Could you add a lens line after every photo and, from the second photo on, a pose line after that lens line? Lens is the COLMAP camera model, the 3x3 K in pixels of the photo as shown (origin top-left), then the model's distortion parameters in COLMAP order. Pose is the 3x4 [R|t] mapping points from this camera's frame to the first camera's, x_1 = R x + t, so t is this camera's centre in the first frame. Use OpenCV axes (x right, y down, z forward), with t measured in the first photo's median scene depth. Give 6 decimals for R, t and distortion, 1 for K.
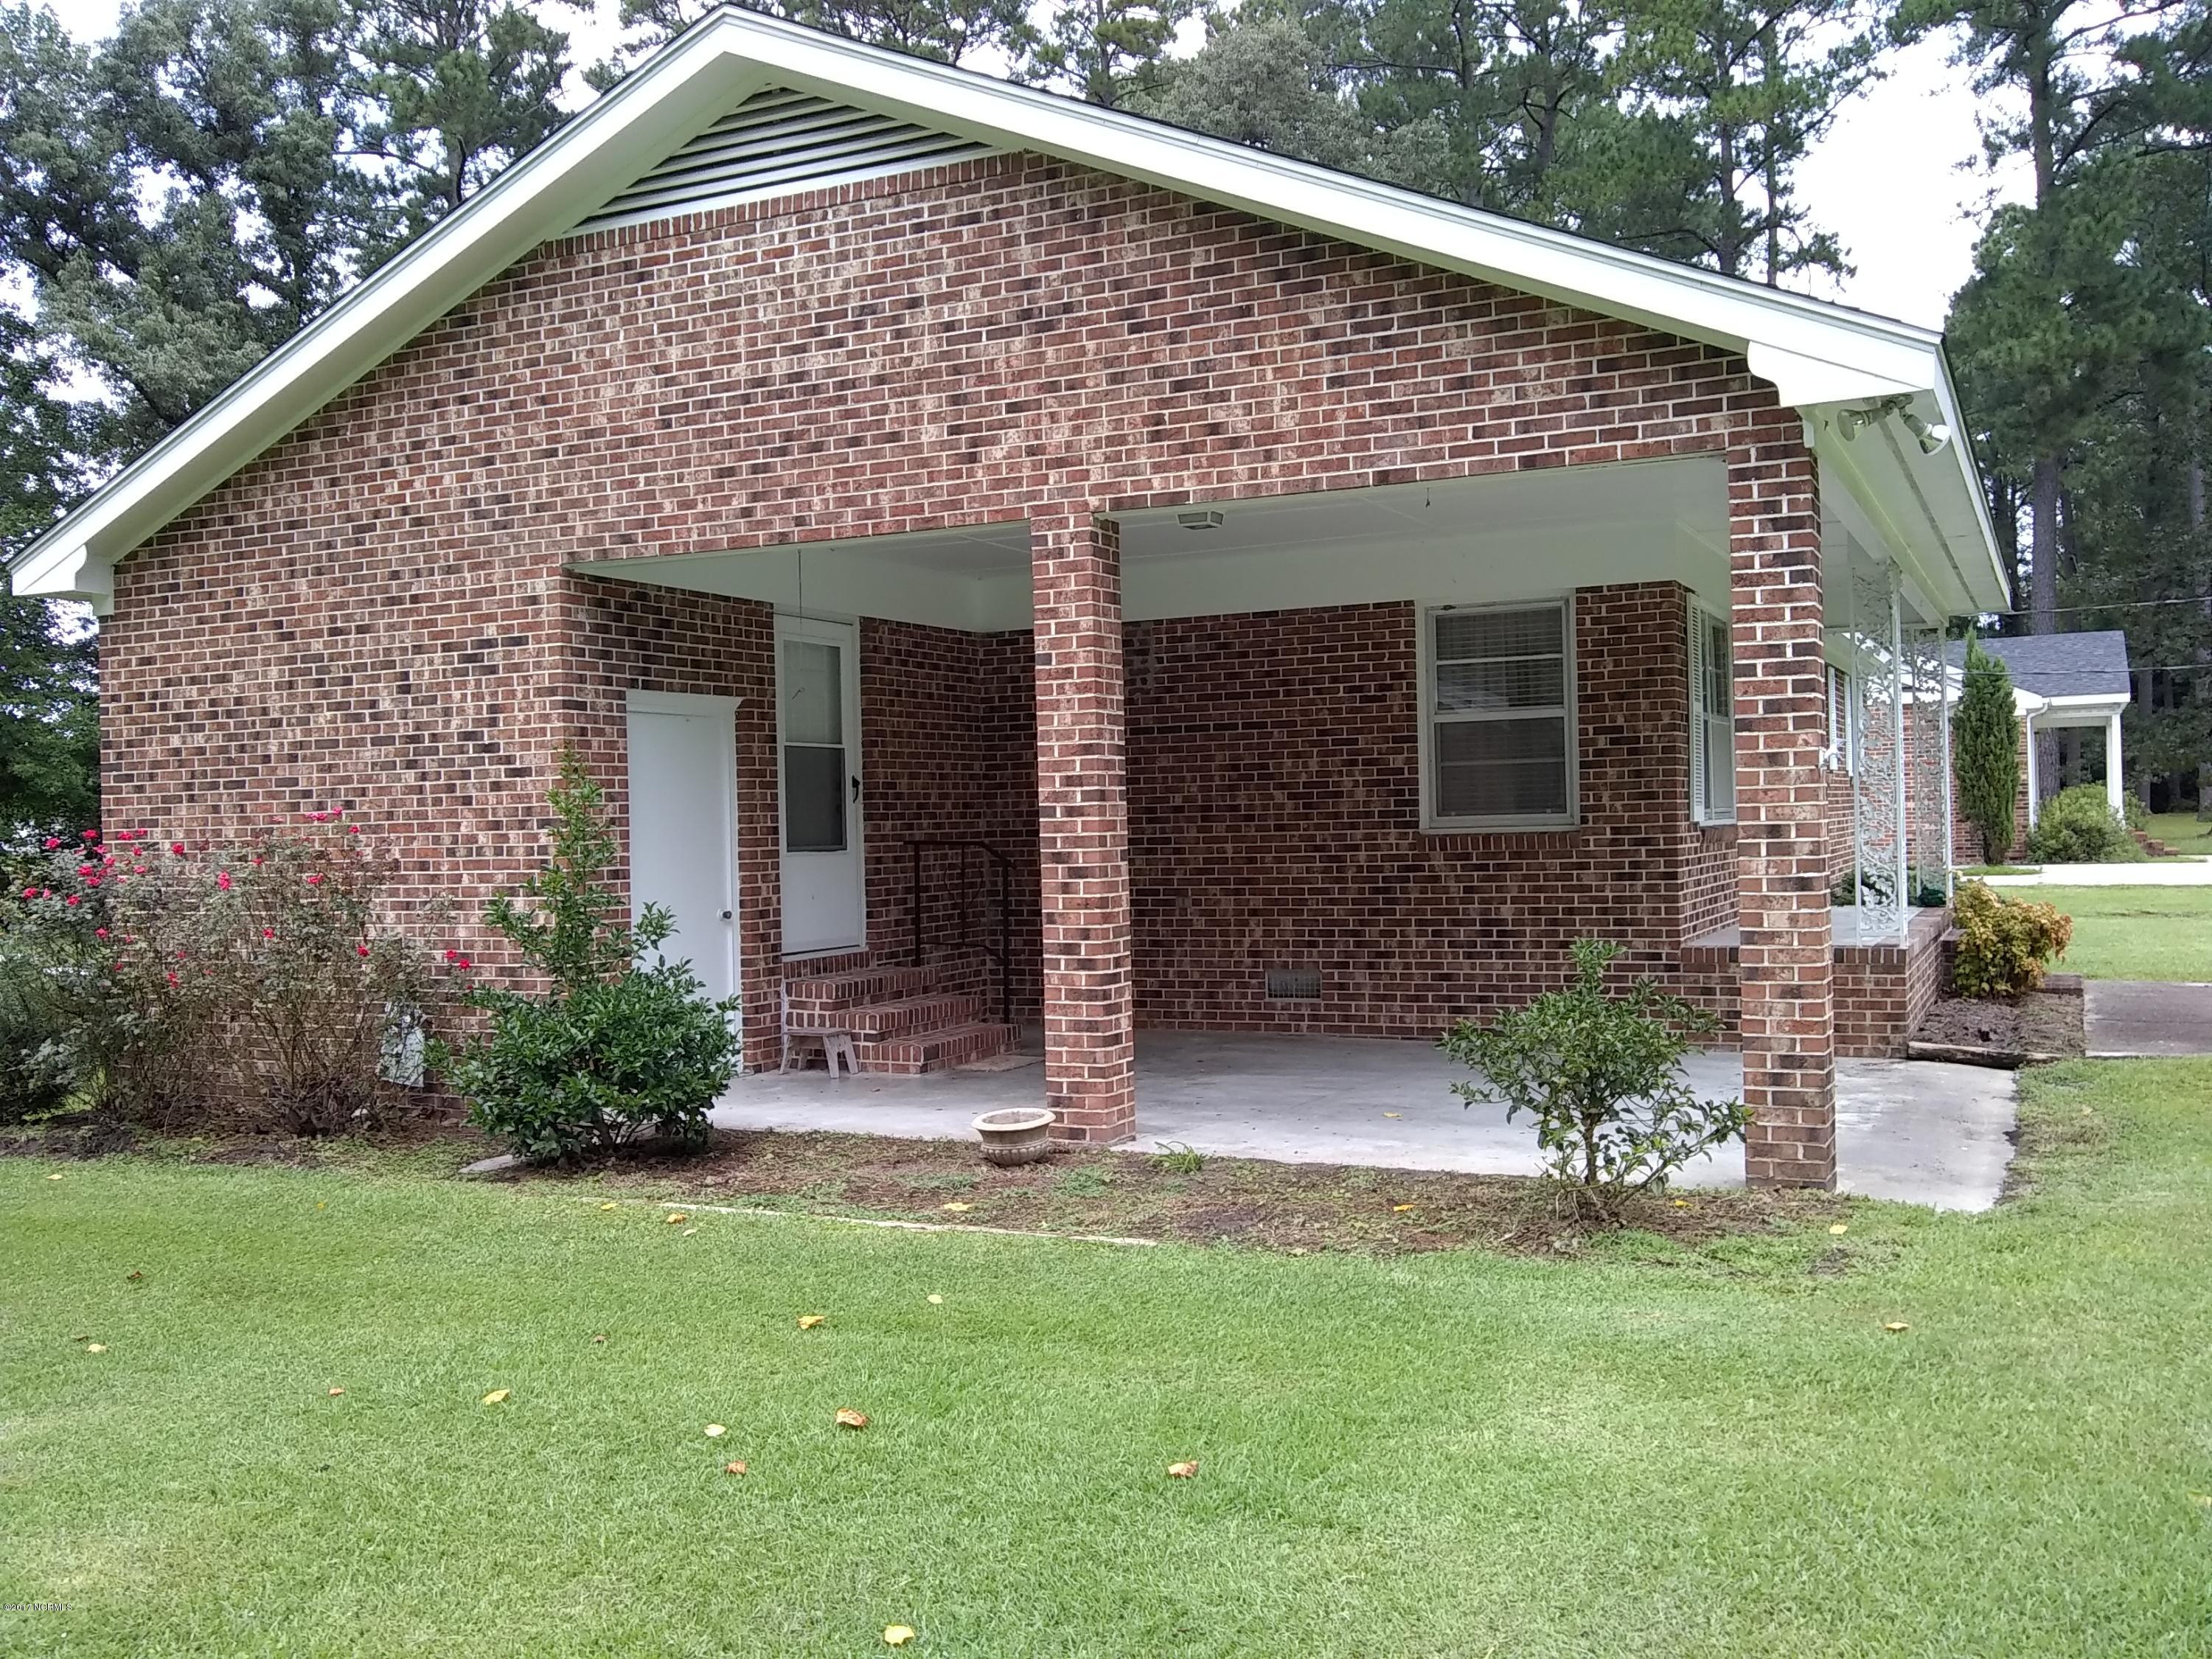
lens RADIAL K [[2030.7, 0, 1106.0], [0, 2030.7, 829.5], [0, 0, 1]] dist [-0.013430, -0.023929]
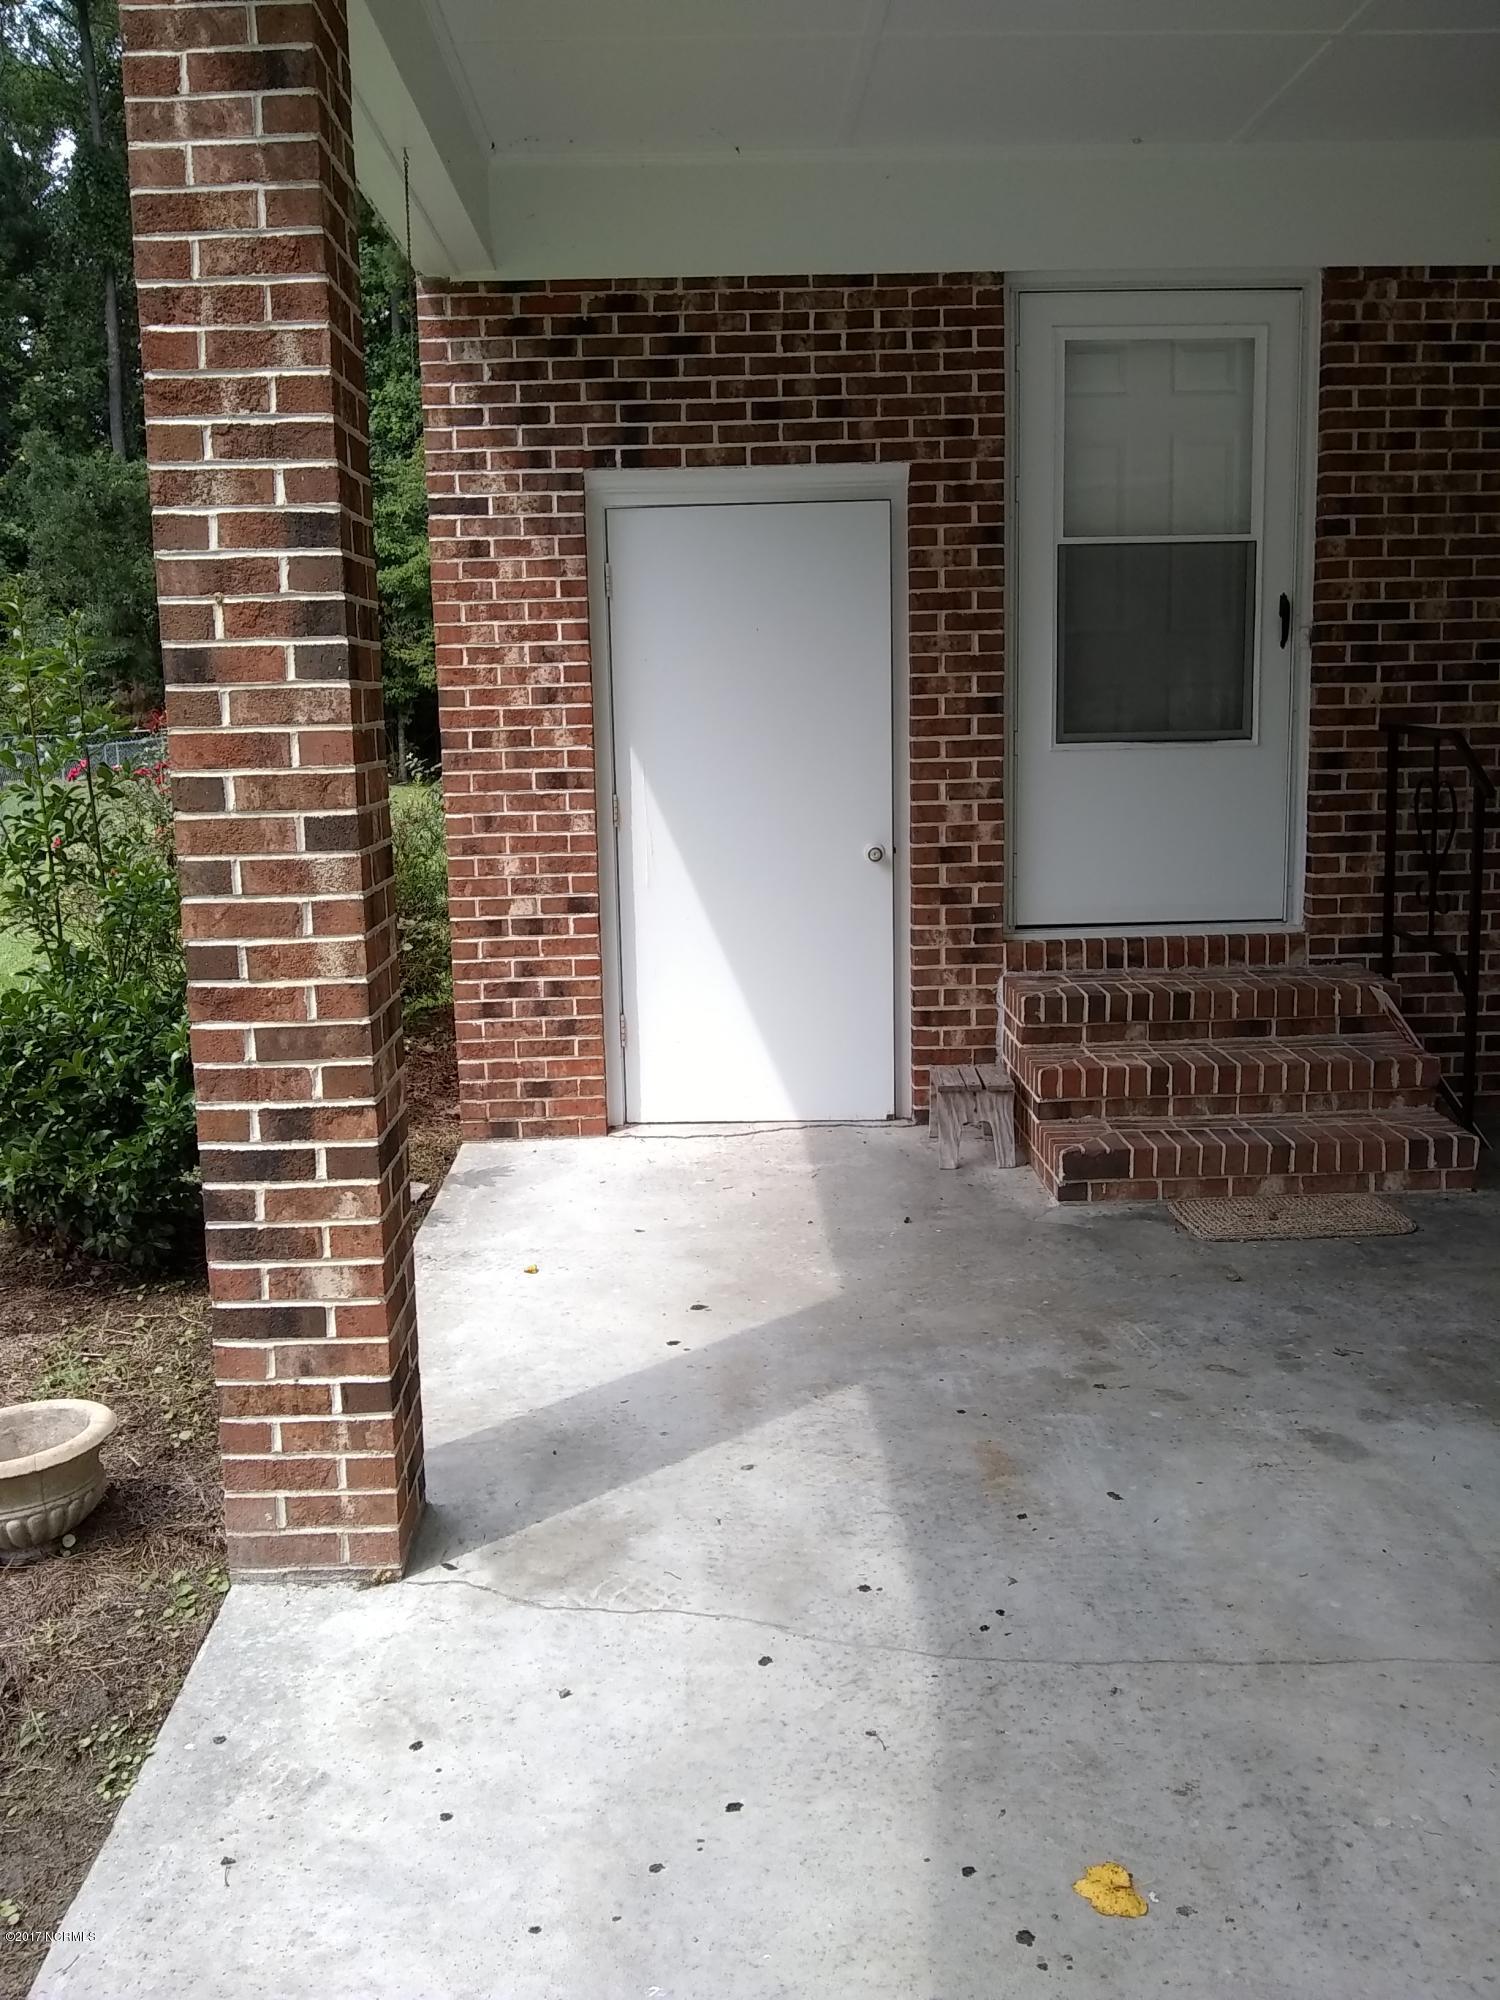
lens RADIAL K [[1836.1, 0, 750.0], [0, 1836.1, 1000.0], [0, 0, 1]] dist [-0.013430, -0.023929]
pose [[0.450004, 0.162197, -0.878173, 0.262426], [0.010346, 0.982355, 0.186741, -0.014722], [0.892966, -0.093120, 0.440386, 0.724066]]
